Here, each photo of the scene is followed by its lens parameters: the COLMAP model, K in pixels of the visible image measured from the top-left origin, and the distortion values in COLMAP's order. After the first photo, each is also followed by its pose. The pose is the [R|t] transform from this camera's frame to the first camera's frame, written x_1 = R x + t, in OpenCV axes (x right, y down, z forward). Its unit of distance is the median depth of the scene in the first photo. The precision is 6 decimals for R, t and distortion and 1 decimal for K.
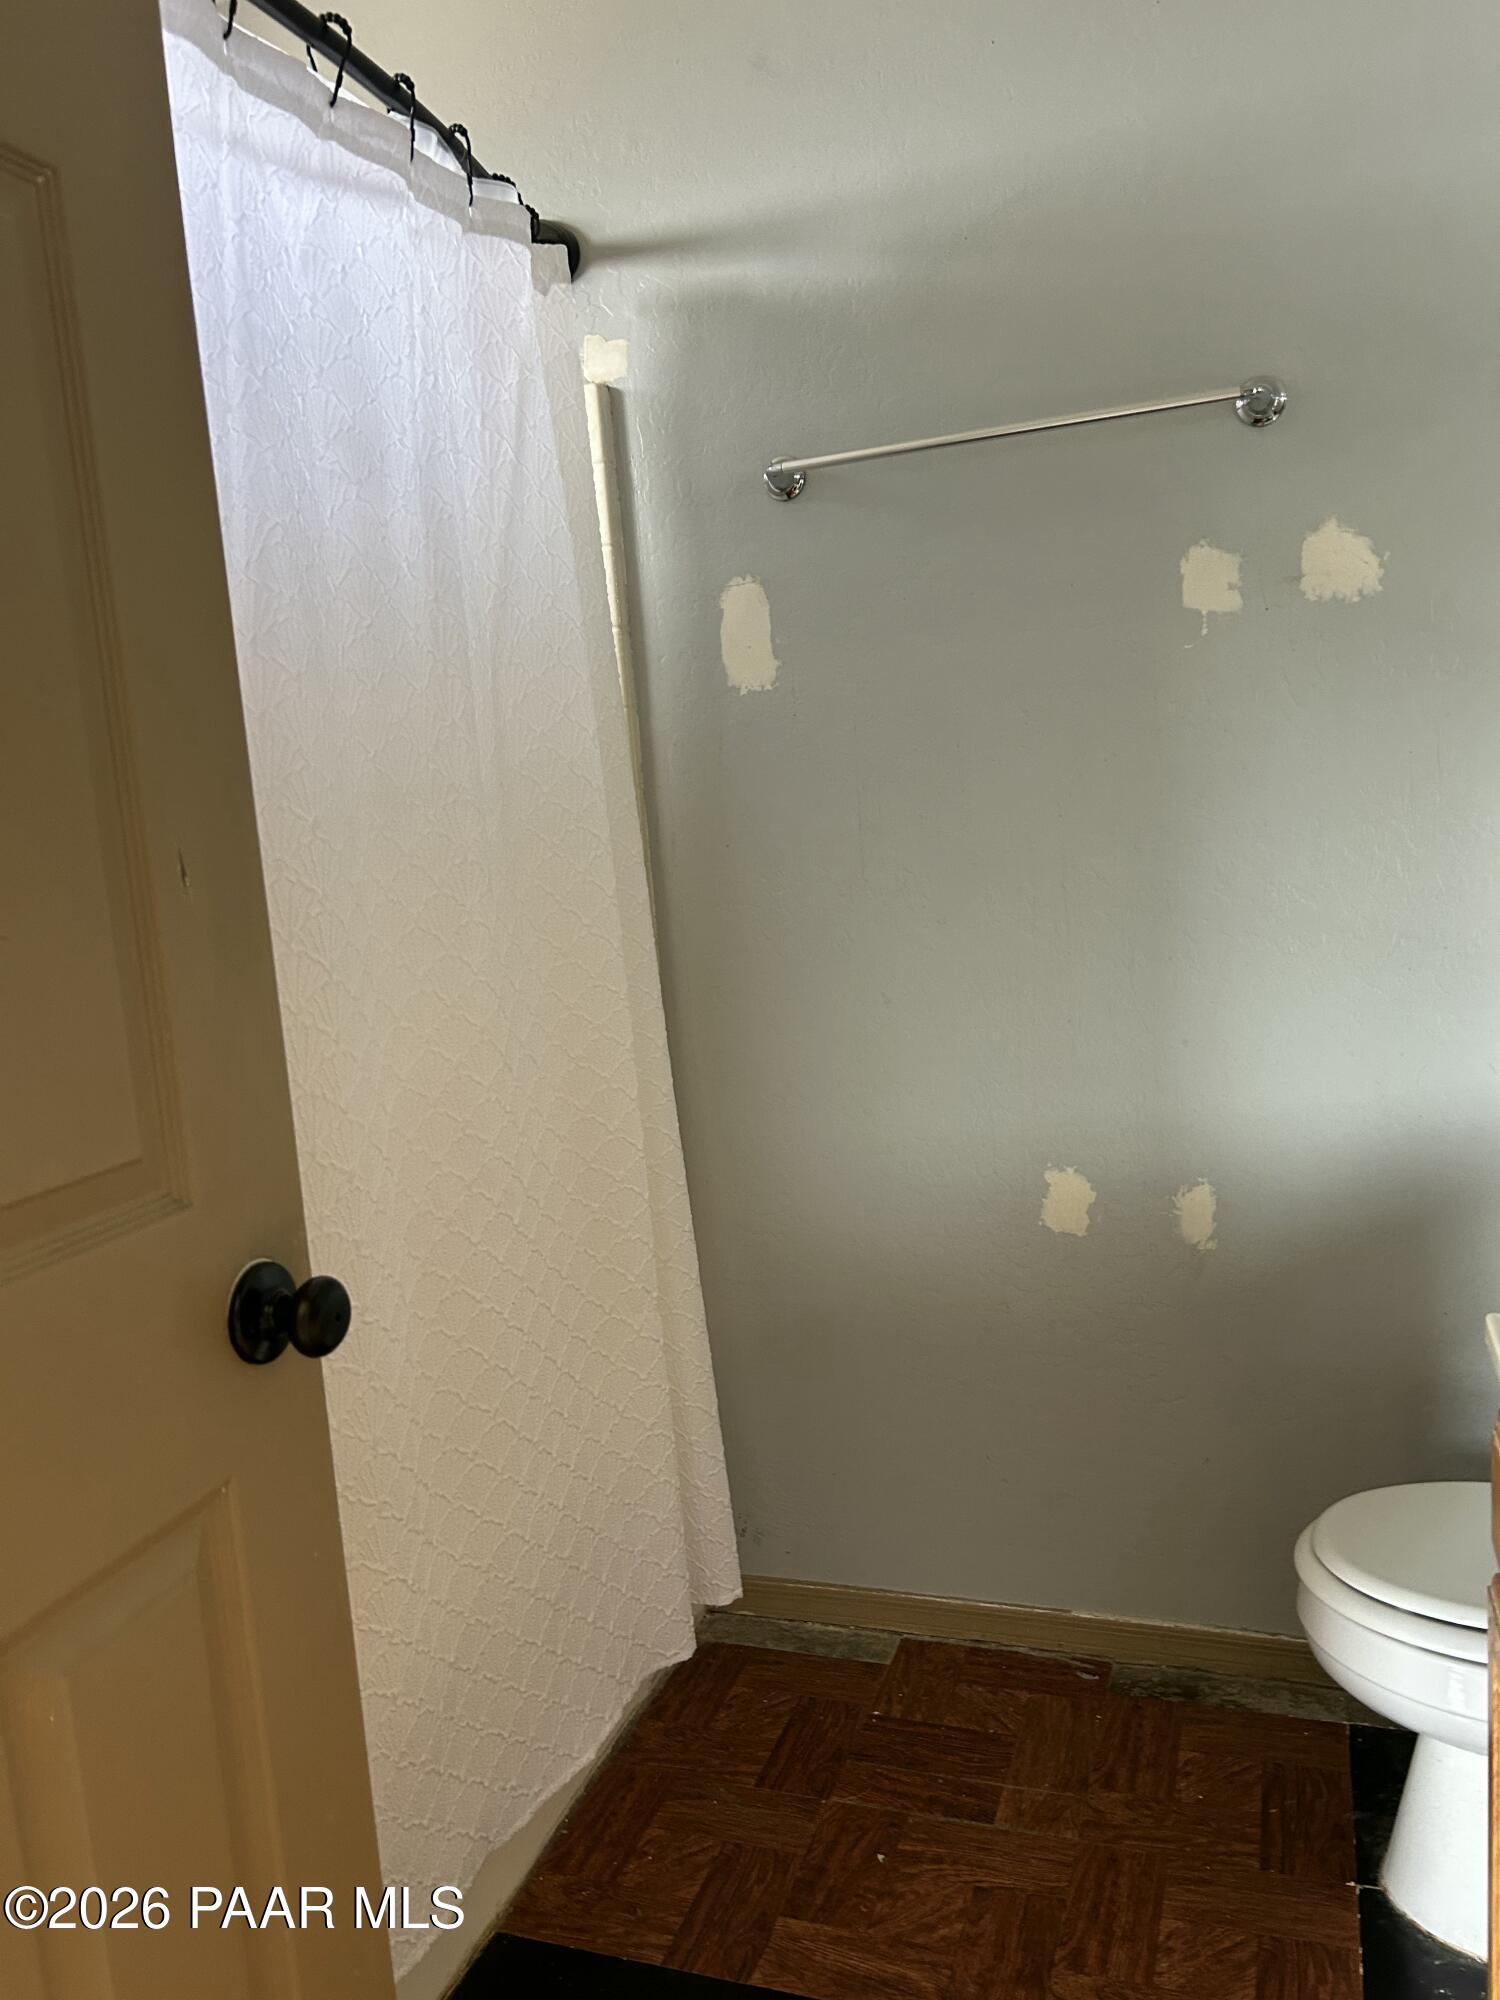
lens RADIAL K [[1486.9, 0, 750.8], [0, 1486.9, 996.9], [0, 0, 1]] dist [0.026961, -0.044685]
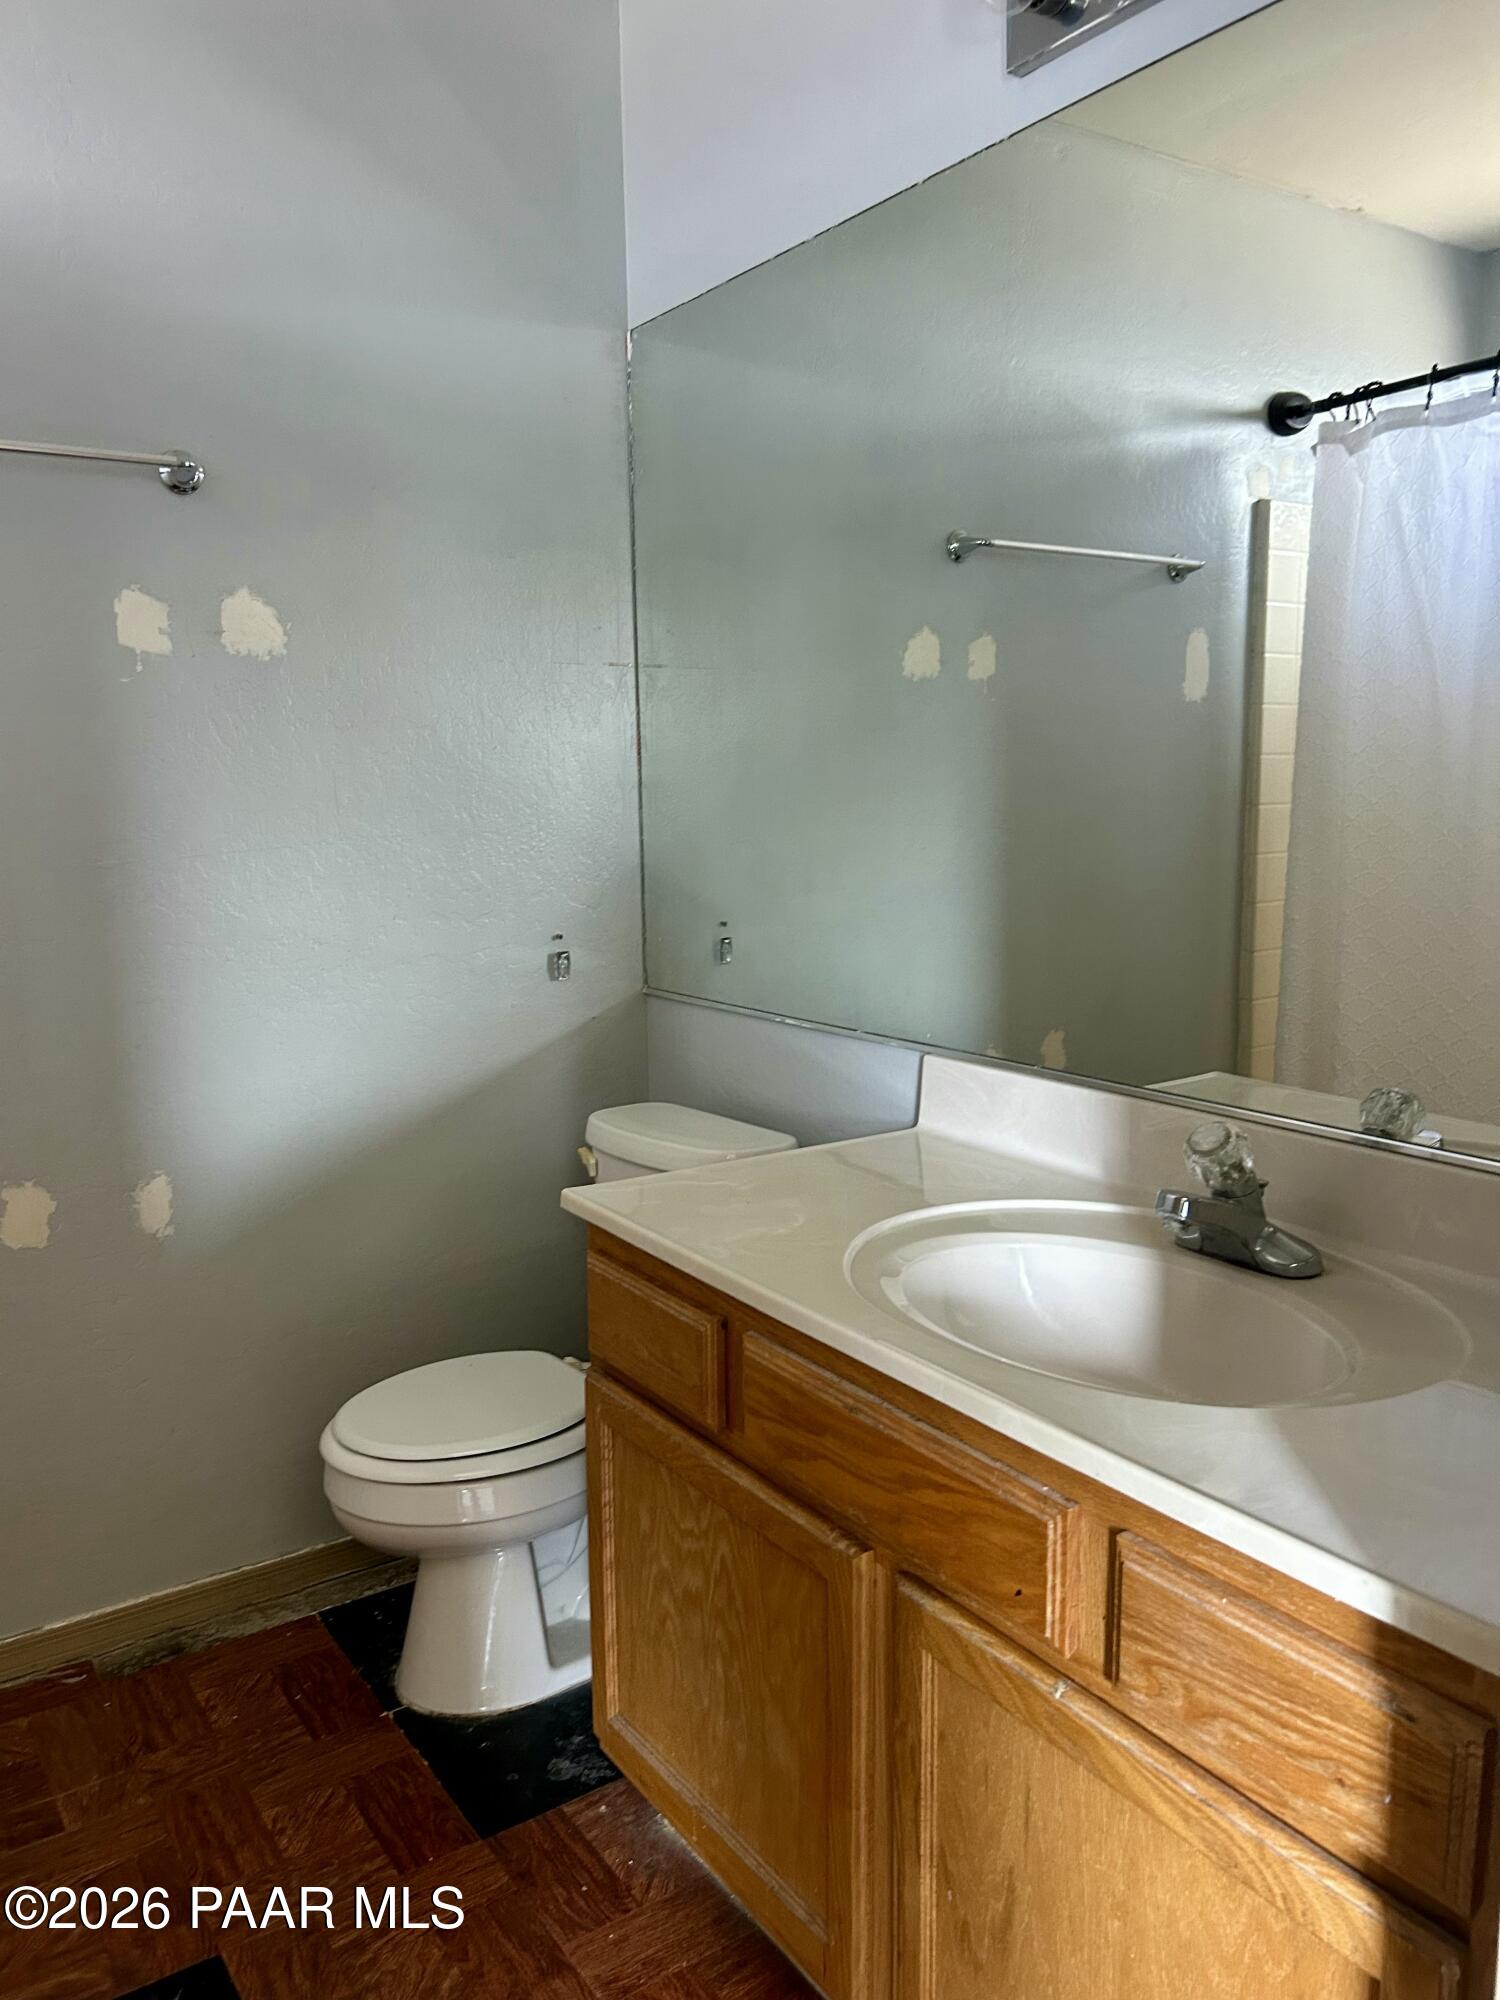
lens RADIAL K [[1486.9, 0, 750.3], [0, 1486.9, 1001.5], [0, 0, 1]] dist [0.026961, -0.044685]
pose [[0.589241, -0.055442, 0.806053, -0.329077], [0.075918, 0.997028, 0.013080, 0.018458], [-0.804382, 0.053486, 0.591699, 0.004550]]
